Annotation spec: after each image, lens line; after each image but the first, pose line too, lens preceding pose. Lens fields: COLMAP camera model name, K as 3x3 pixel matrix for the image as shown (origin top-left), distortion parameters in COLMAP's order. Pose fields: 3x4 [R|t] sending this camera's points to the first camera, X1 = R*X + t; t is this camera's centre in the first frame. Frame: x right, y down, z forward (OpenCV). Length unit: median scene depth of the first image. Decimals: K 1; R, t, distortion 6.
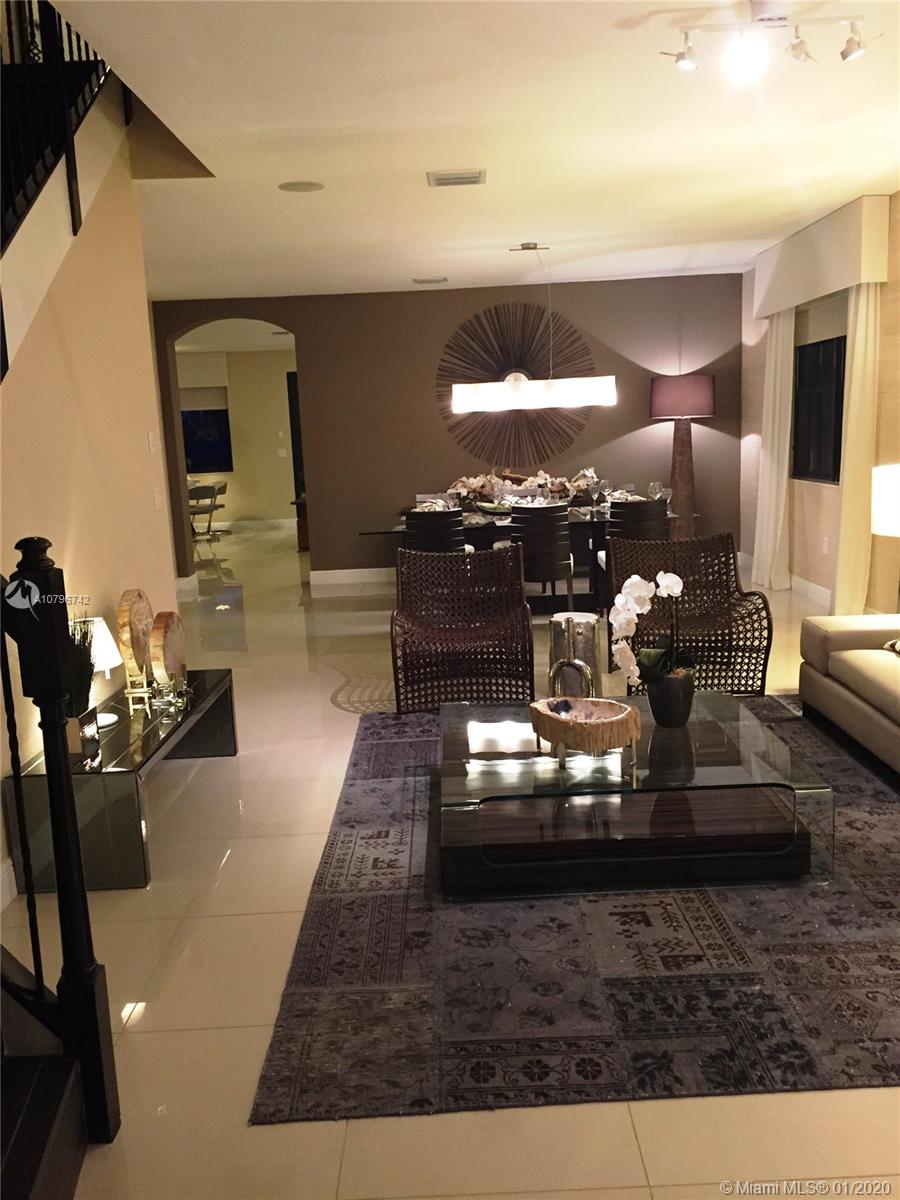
lens RADIAL K [[1019.0, 0, 450.0], [0, 1019.0, 600.0], [0, 0, 1]] dist [0.089968, -0.137072]
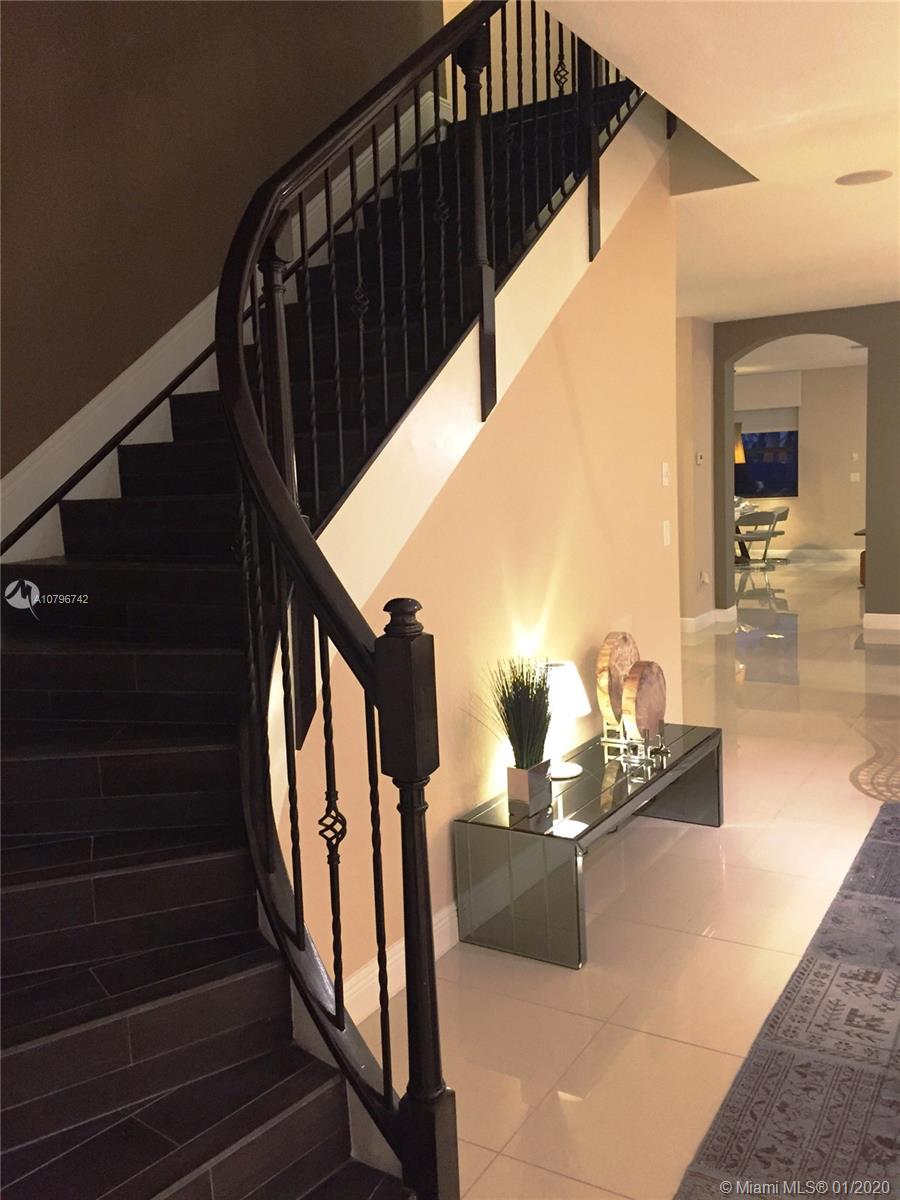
lens RADIAL K [[1019.0, 0, 450.0], [0, 1019.0, 600.0], [0, 0, 1]] dist [0.089968, -0.137072]
pose [[0.853159, 0.072253, -0.516622, 0.041472], [-0.082341, 0.996598, 0.003401, -0.031043], [0.515111, 0.039638, 0.856207, 0.124669]]
